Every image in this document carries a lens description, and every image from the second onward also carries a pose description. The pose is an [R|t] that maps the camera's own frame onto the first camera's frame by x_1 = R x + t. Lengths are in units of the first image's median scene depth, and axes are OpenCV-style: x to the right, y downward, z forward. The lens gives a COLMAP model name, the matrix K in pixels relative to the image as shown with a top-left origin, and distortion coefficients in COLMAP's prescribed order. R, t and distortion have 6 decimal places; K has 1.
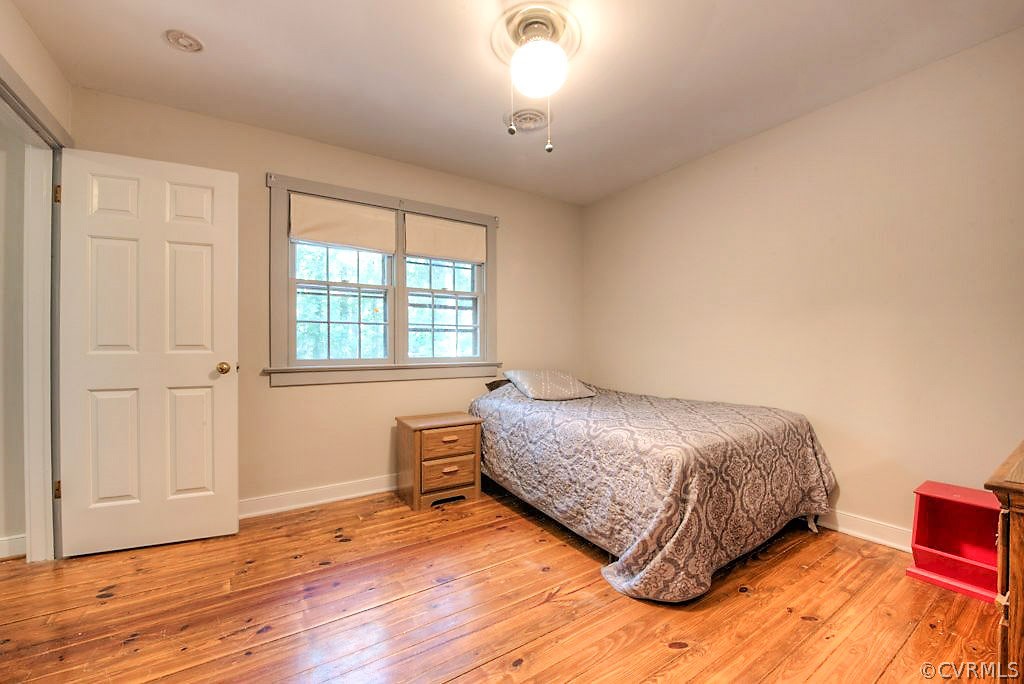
lens RADIAL K [[409.0, 0, 509.8], [0, 409.0, 344.4], [0, 0, 1]] dist [-0.018913, -0.001118]
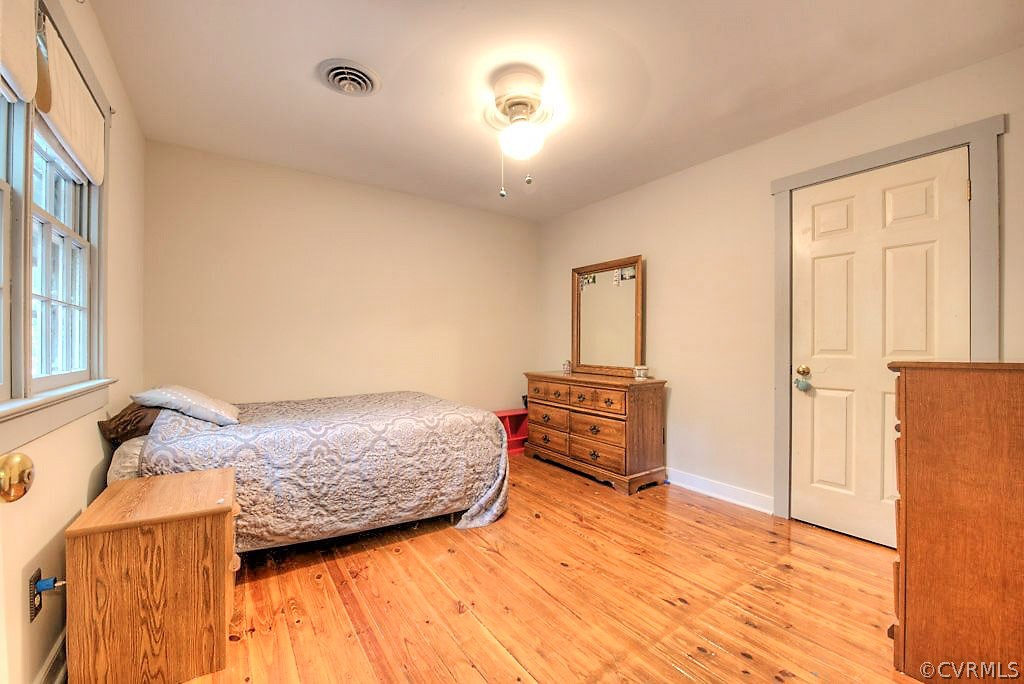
lens RADIAL K [[409.0, 0, 509.2], [0, 409.0, 342.8], [0, 0, 1]] dist [-0.018913, -0.001118]
pose [[-0.035252, 0.004107, 0.999370, -0.890269], [-0.005210, 0.999977, -0.004293, -0.007003], [-0.999365, -0.005358, -0.035229, 0.770602]]
